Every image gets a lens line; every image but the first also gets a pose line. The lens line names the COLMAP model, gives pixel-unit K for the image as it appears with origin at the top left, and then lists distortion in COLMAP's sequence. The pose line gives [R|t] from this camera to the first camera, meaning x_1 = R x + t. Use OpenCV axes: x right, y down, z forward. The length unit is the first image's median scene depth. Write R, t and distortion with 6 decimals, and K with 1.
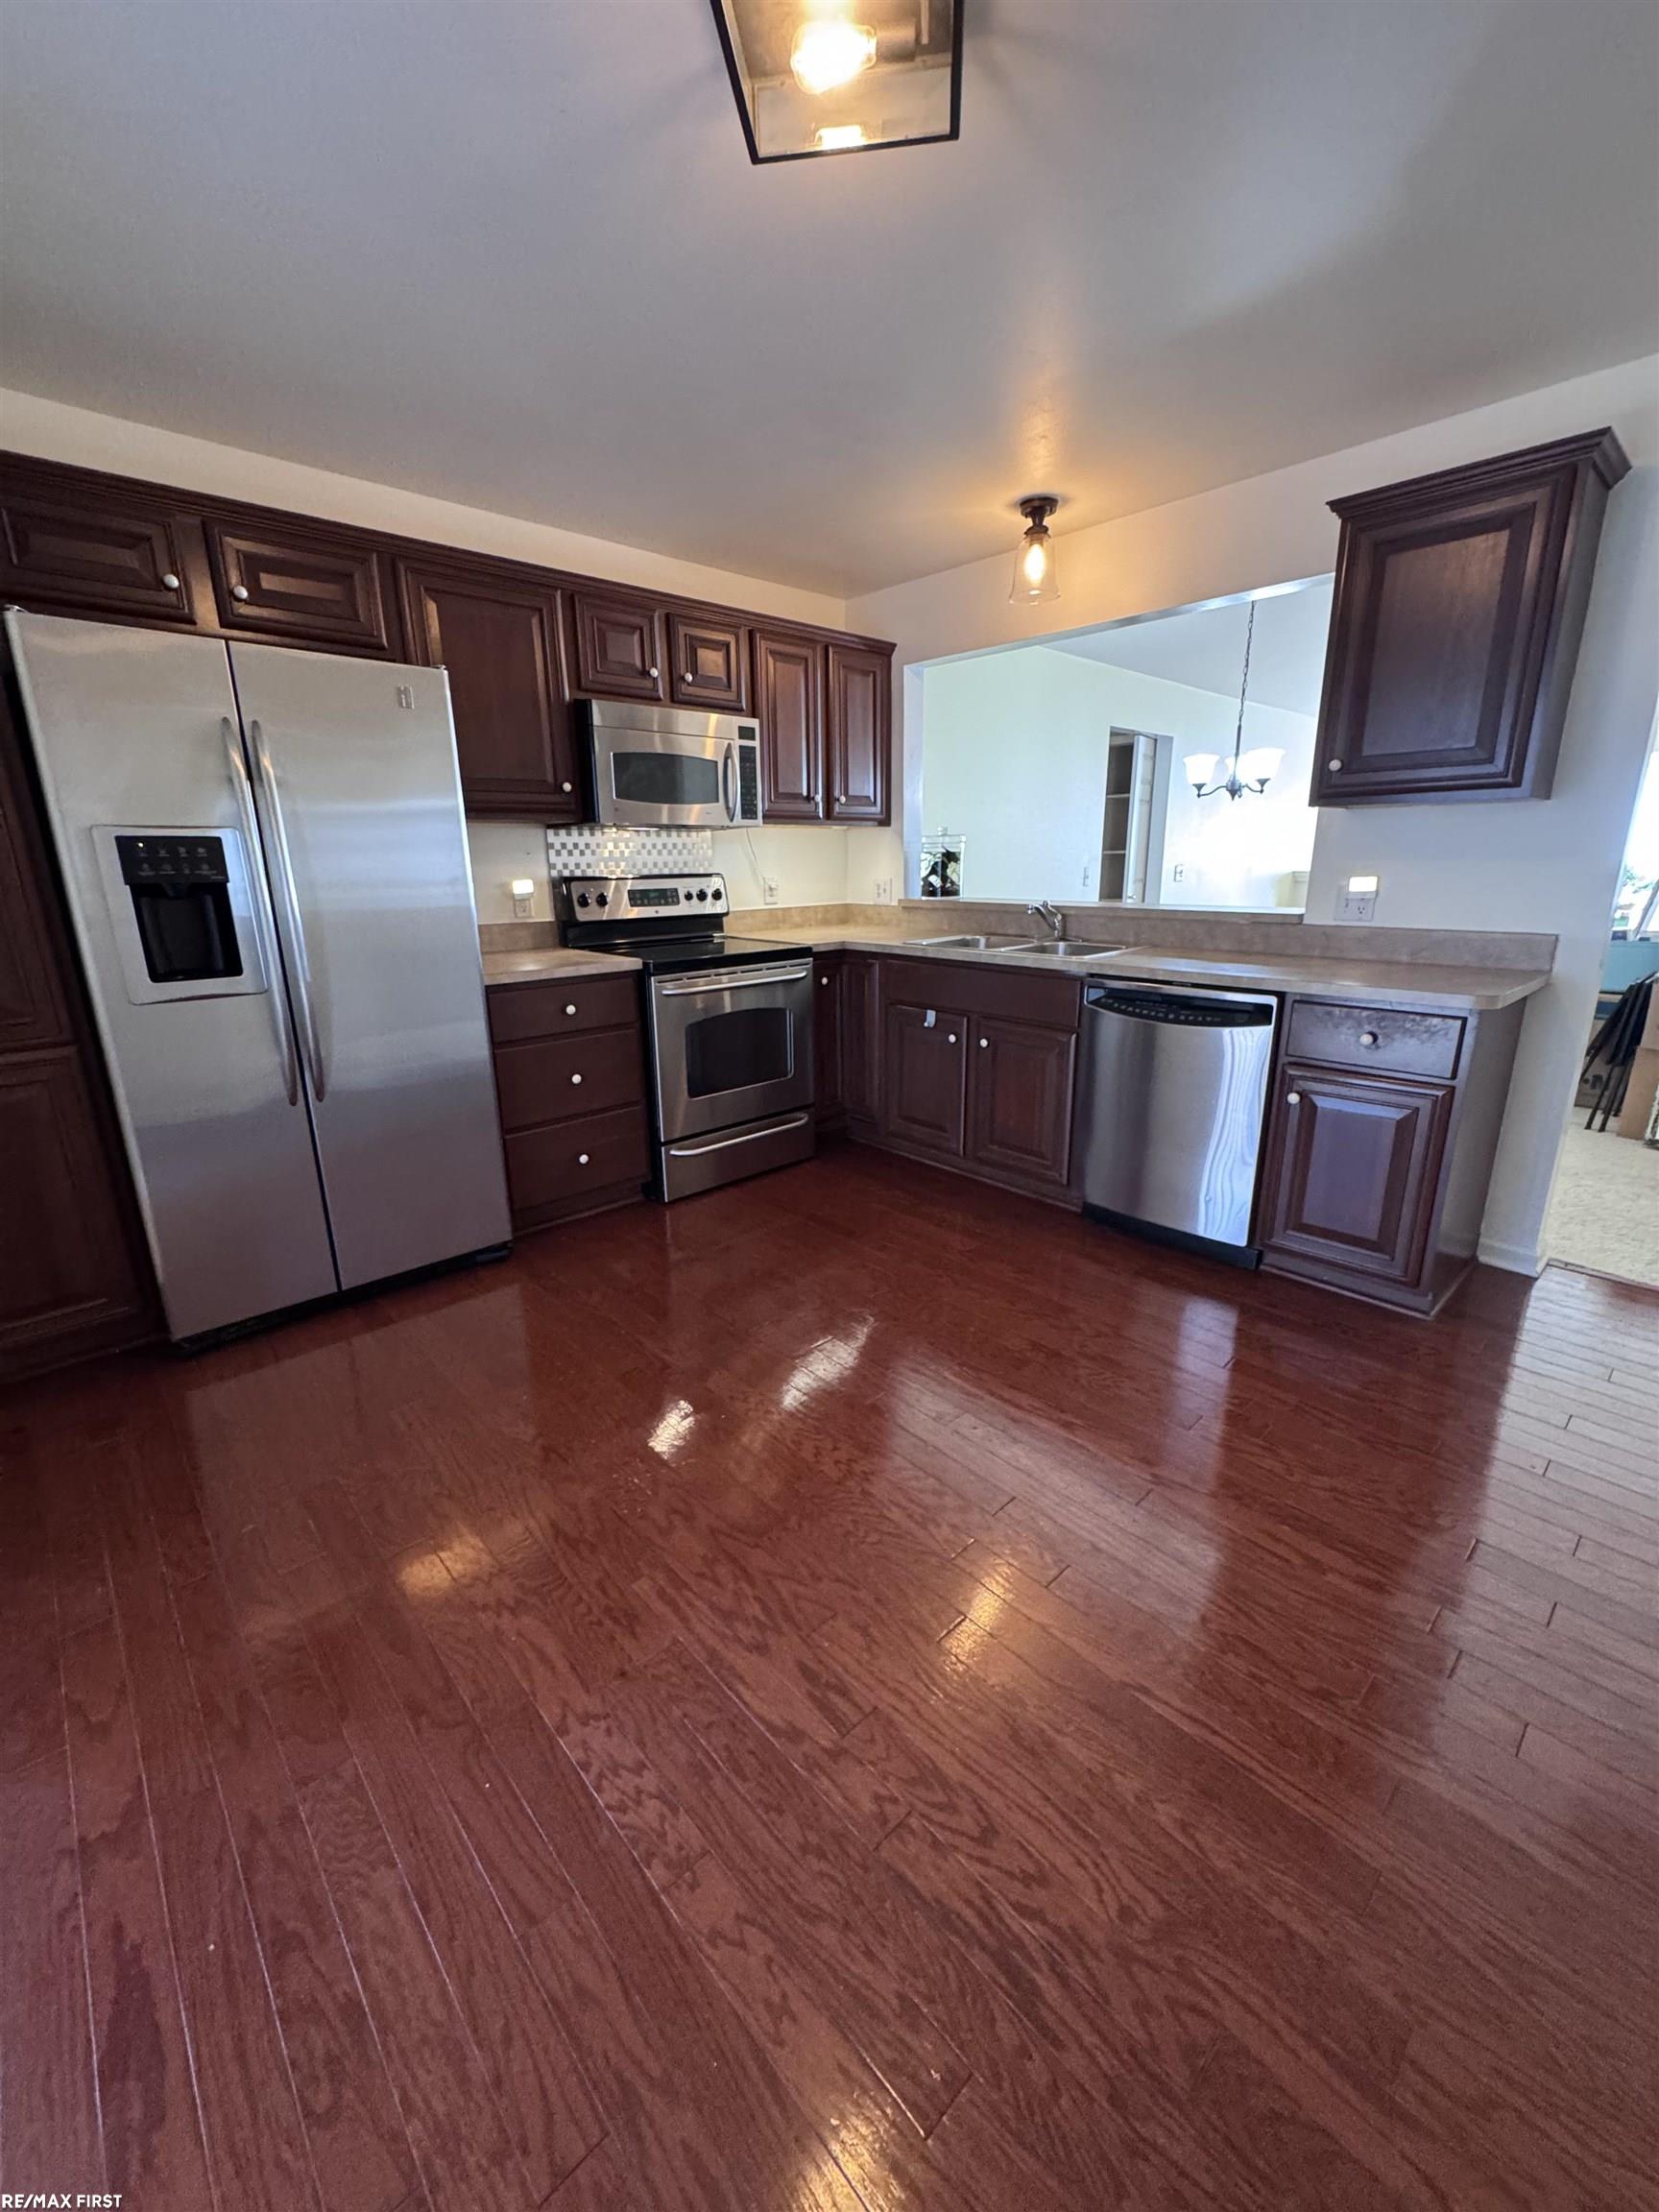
lens RADIAL K [[889.0, 0, 833.3], [0, 889.0, 1102.5], [0, 0, 1]] dist [0.000058, 0.000359]
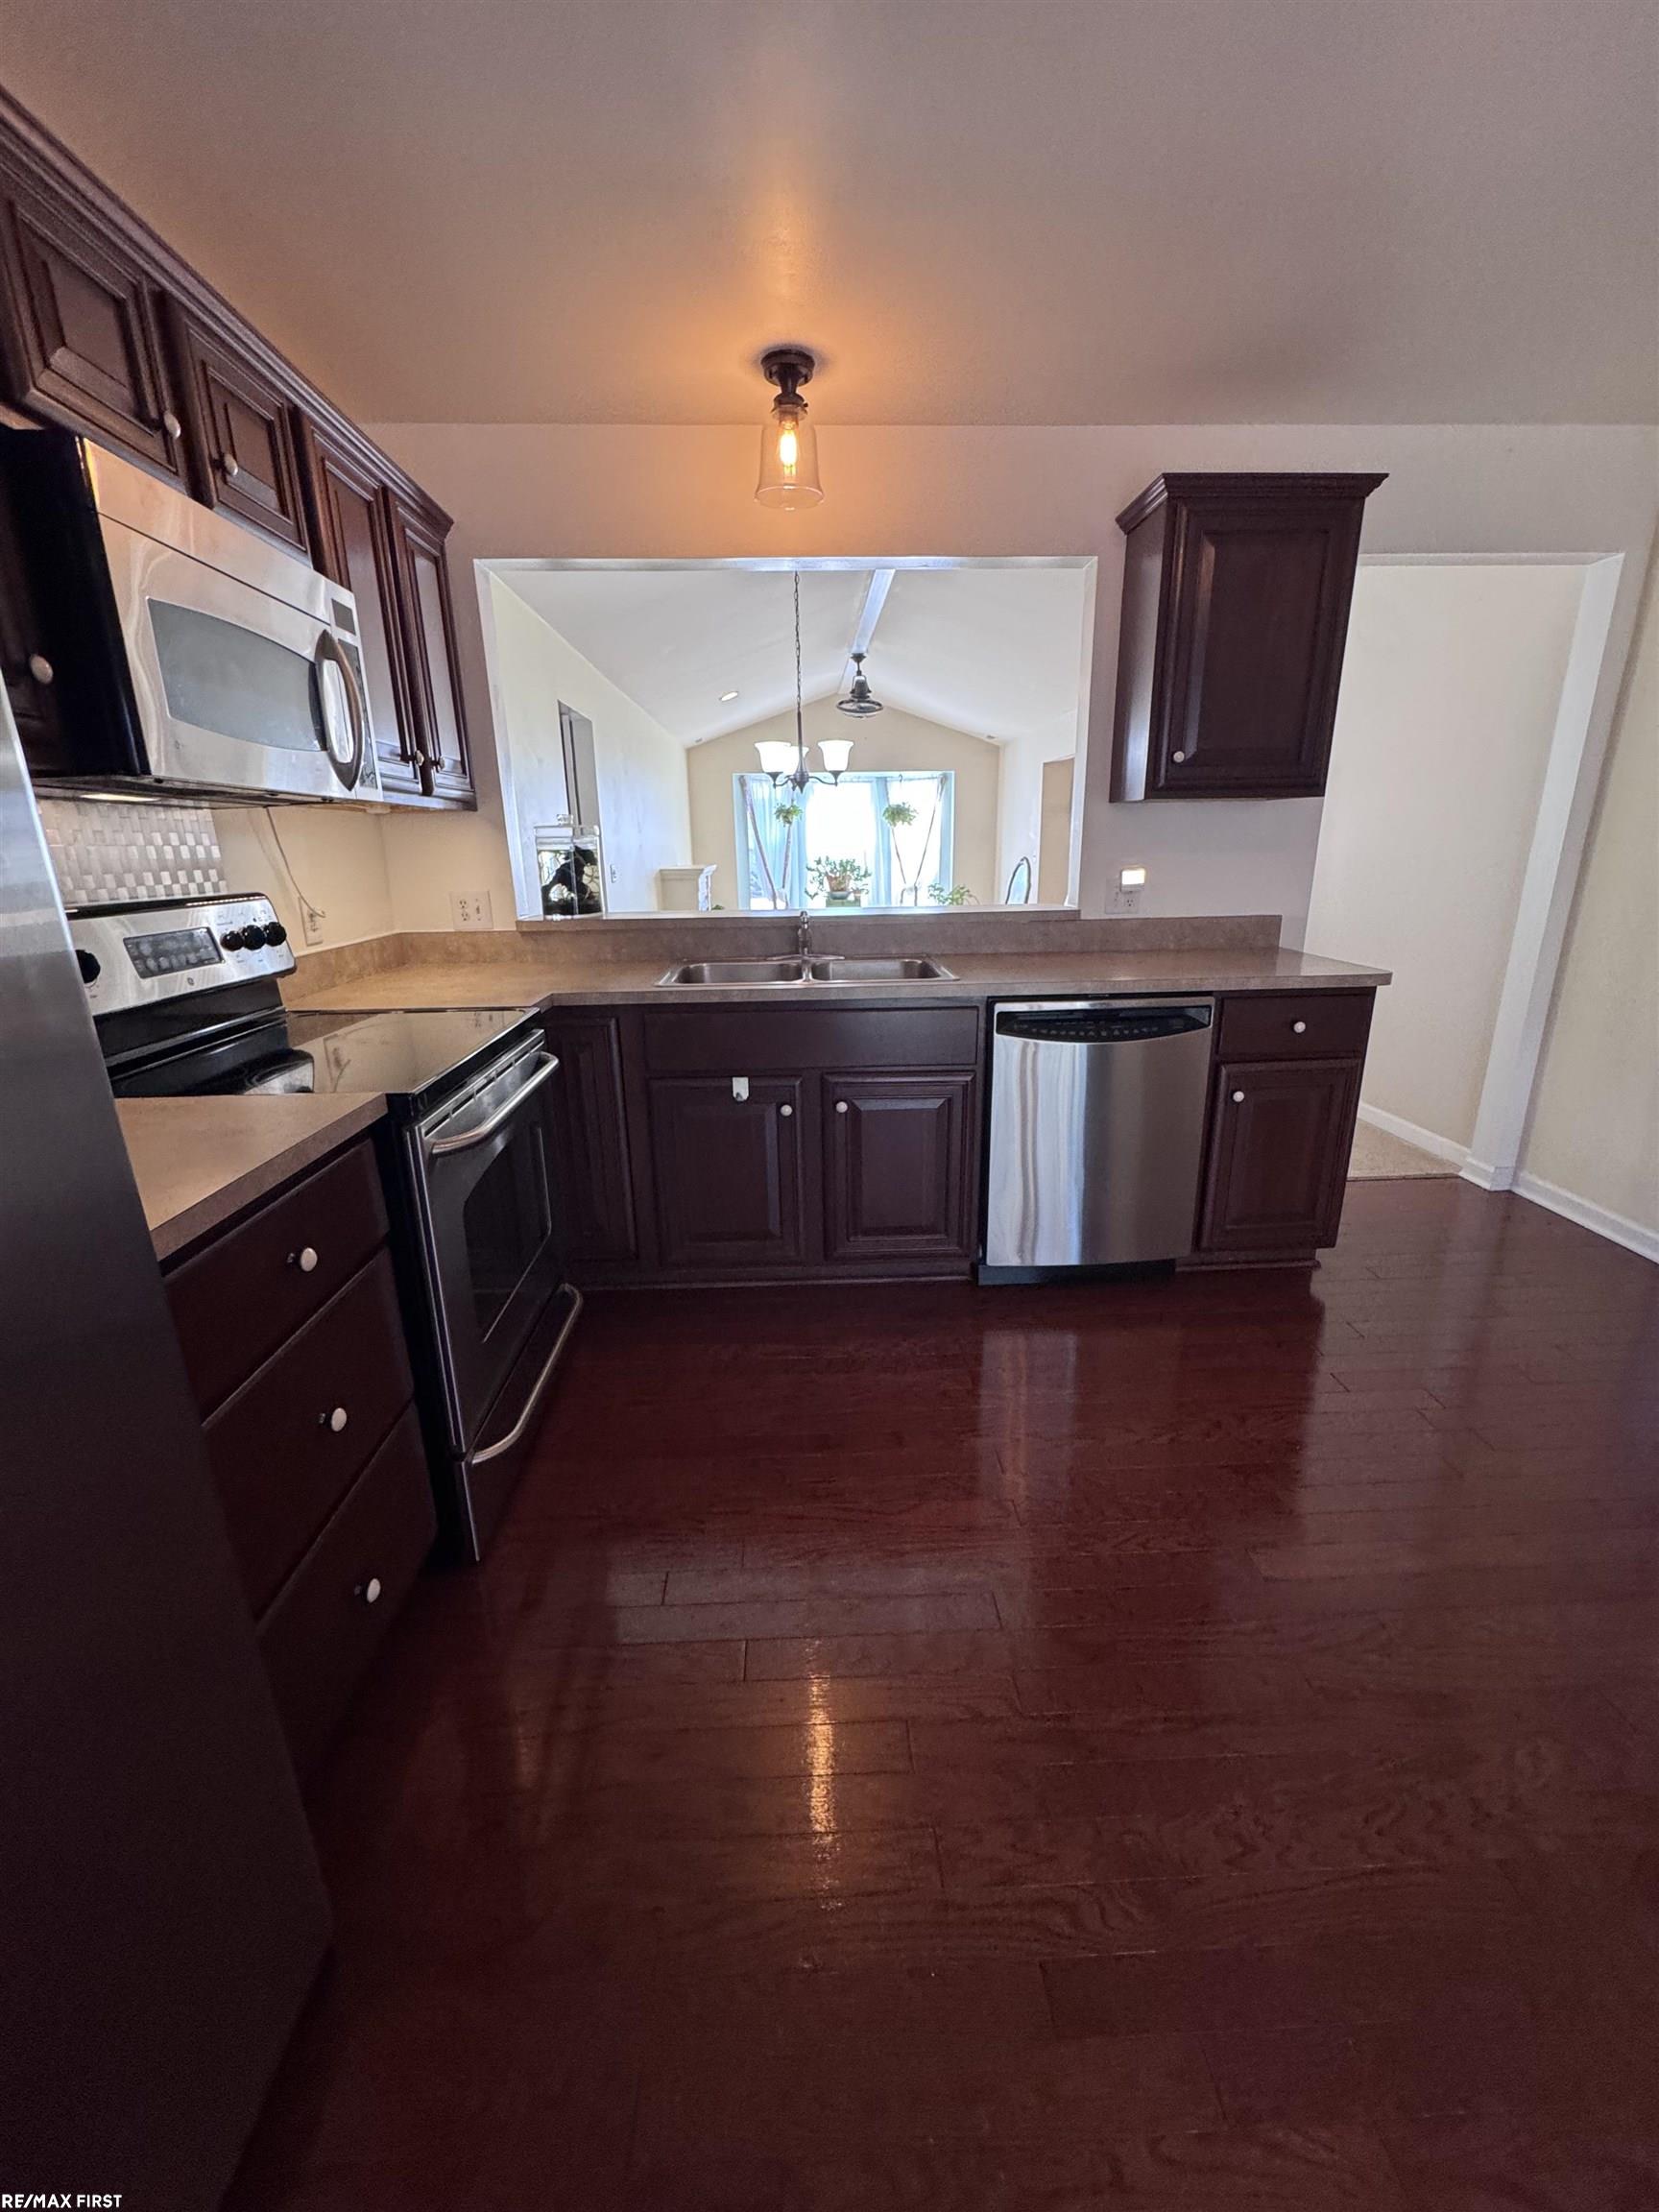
lens RADIAL K [[889.0, 0, 841.5], [0, 889.0, 1104.9], [0, 0, 1]] dist [0.000058, 0.000359]
pose [[0.643999, -0.214171, 0.734436, -0.495108], [0.214671, 0.972034, 0.095220, -0.186149], [-0.734290, 0.096340, 0.671965, 0.678422]]
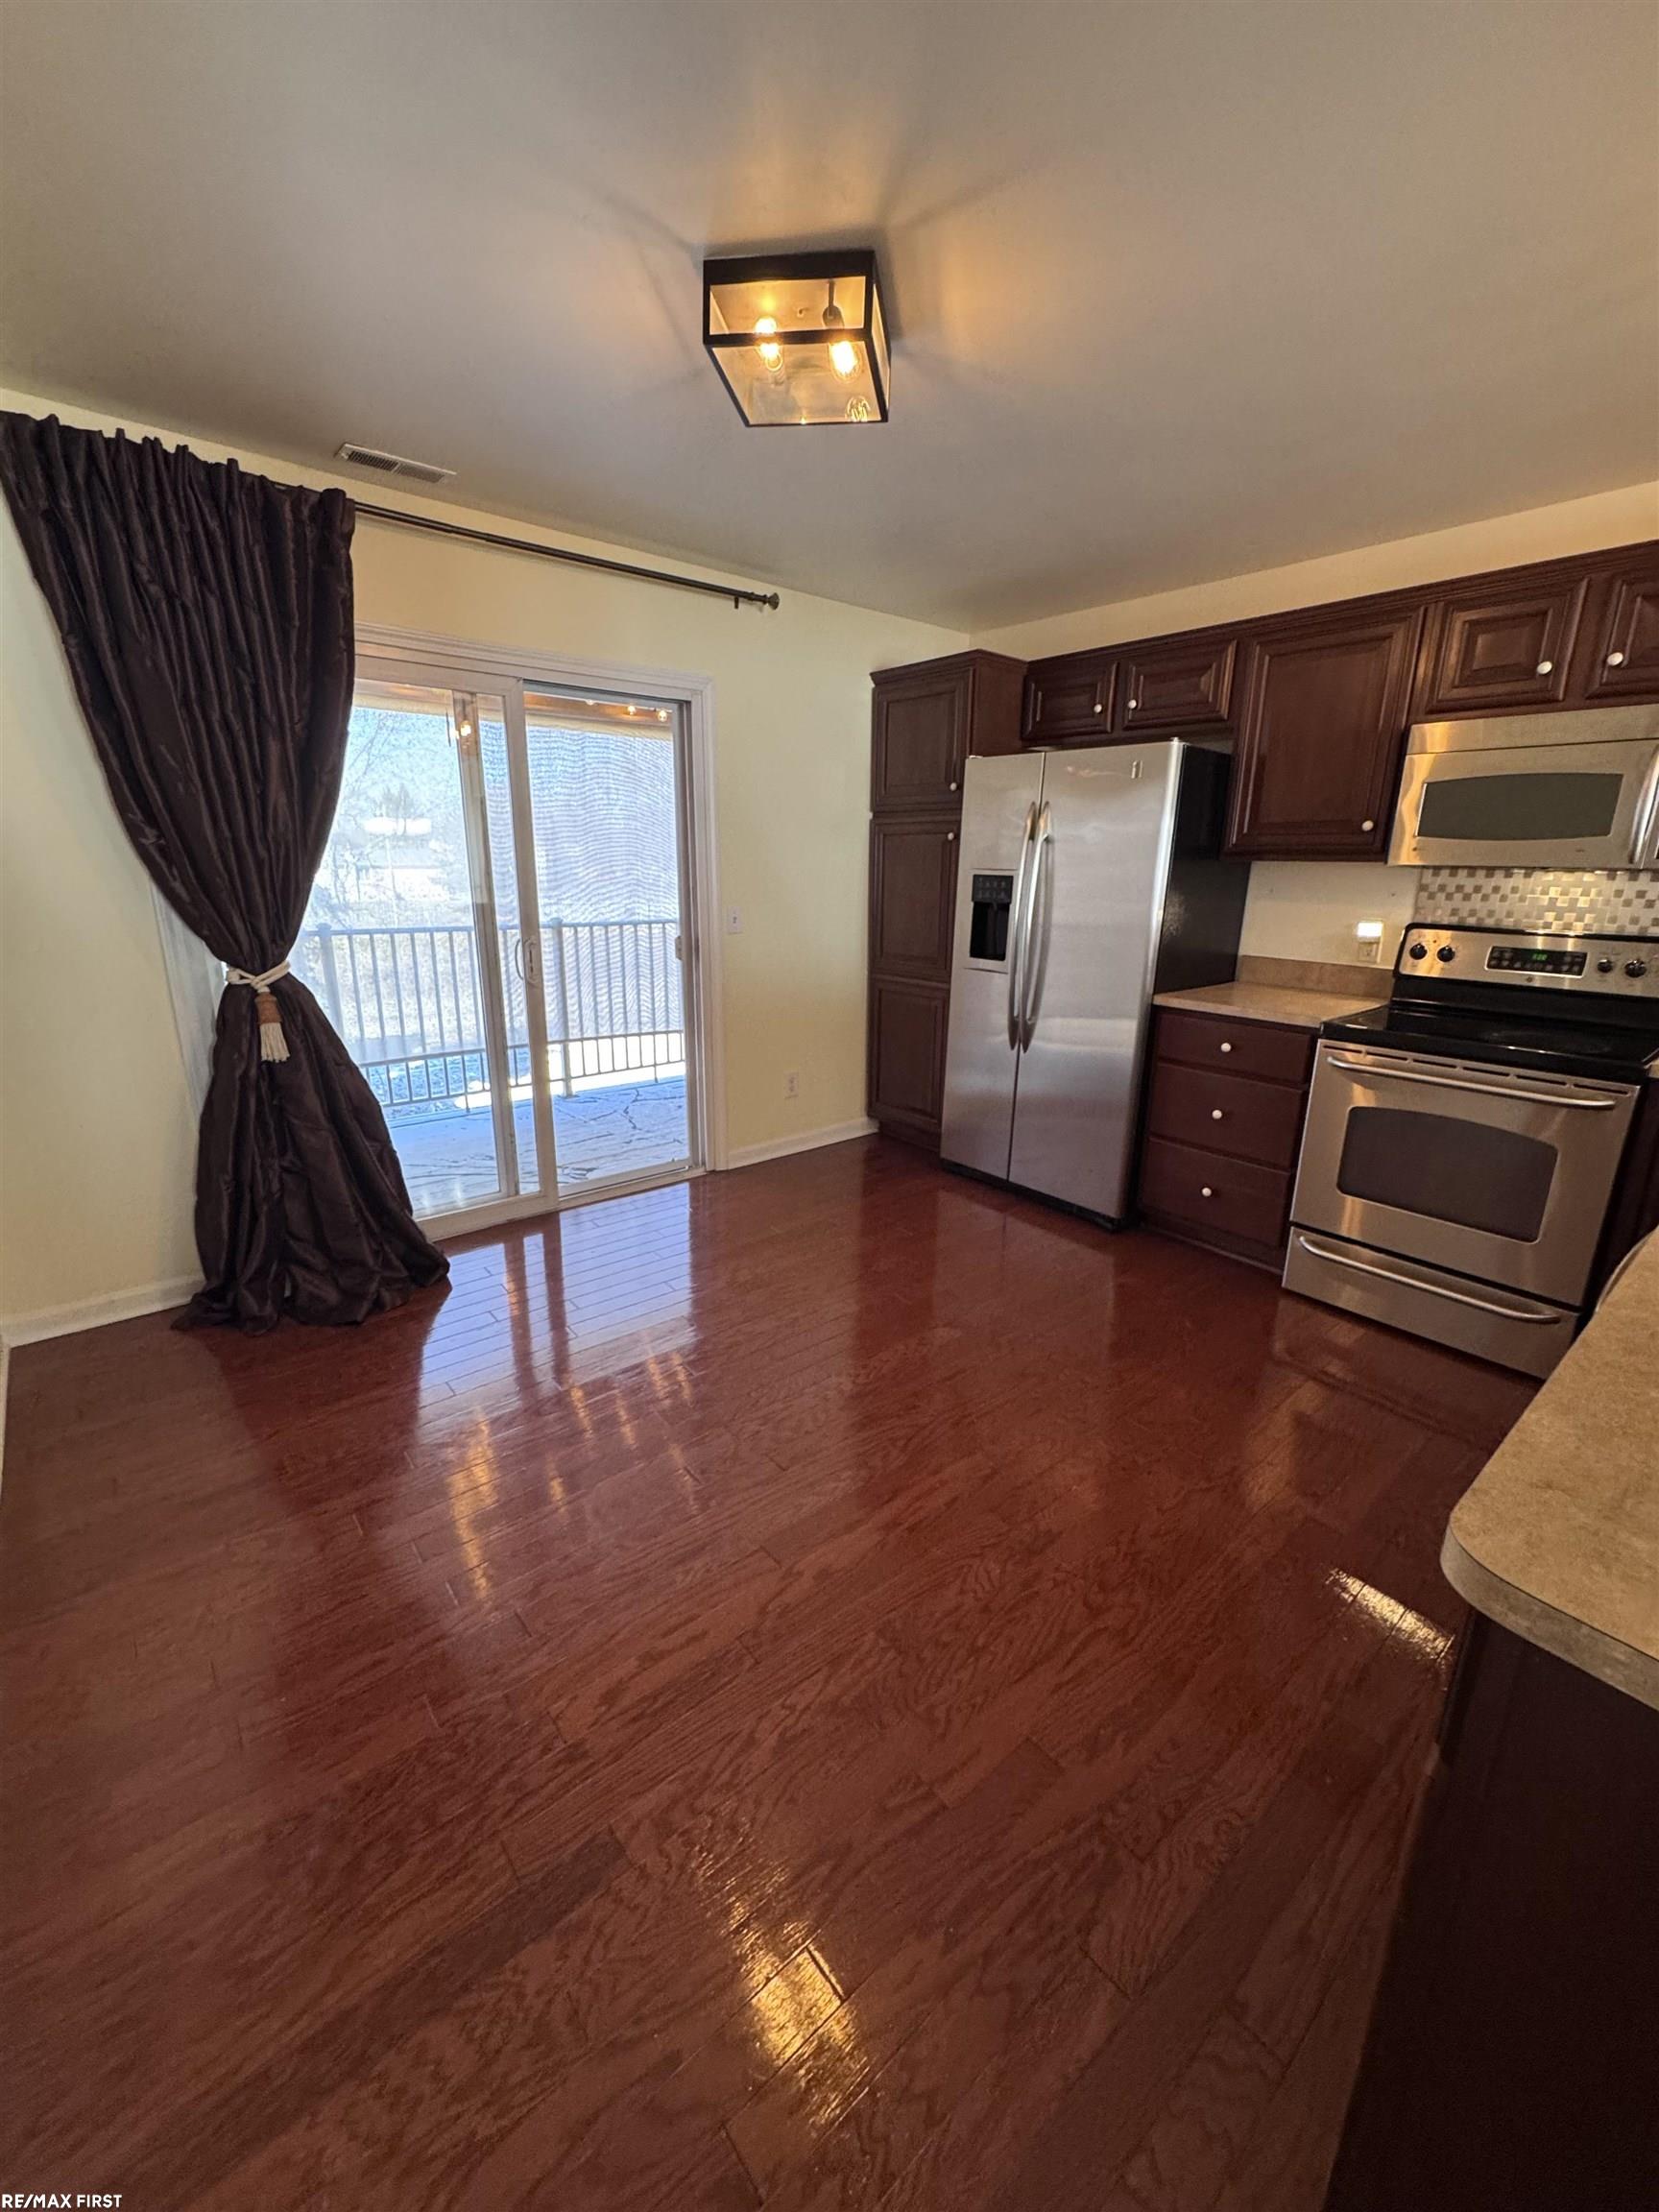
lens RADIAL K [[889.0, 0, 829.6], [0, 889.0, 1102.2], [0, 0, 1]] dist [0.000058, 0.000359]
pose [[-0.057491, 0.271617, -0.960687, 0.850253], [-0.283265, 0.918293, 0.276583, -0.233429], [0.957317, 0.288030, 0.024146, 0.649304]]
